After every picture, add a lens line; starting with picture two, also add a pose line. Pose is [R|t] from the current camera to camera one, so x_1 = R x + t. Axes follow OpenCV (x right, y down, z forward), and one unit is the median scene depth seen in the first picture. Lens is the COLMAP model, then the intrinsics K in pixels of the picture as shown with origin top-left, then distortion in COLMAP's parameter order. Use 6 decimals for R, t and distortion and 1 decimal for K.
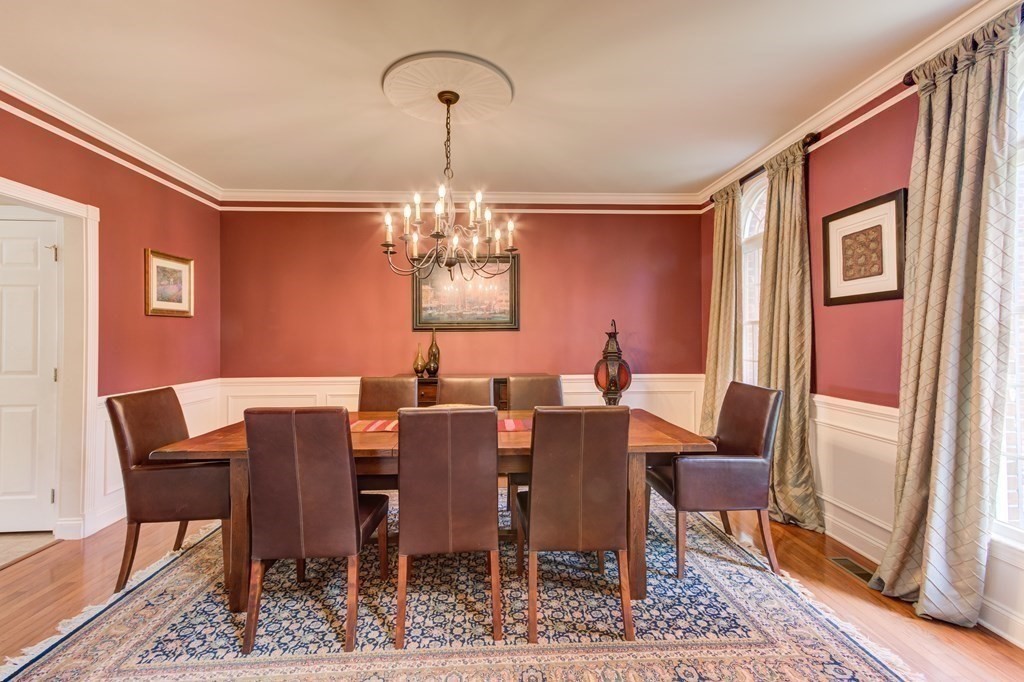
lens RADIAL K [[470.0, 0, 506.0], [0, 470.0, 330.2], [0, 0, 1]] dist [0.023904, 0.000254]
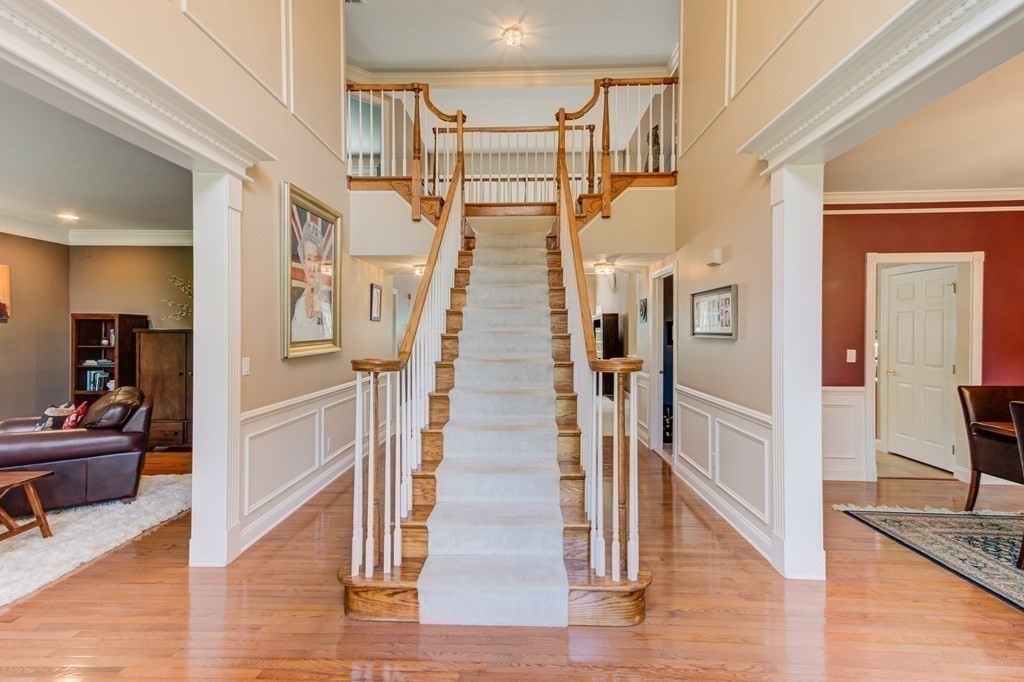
lens RADIAL K [[470.0, 0, 506.0], [0, 470.0, 330.2], [0, 0, 1]] dist [0.023904, 0.000254]
pose [[-0.065906, 0.006491, -0.997805, 0.838644], [0.005915, 0.999964, 0.006115, -0.060252], [0.997808, -0.005499, -0.065942, -0.379849]]
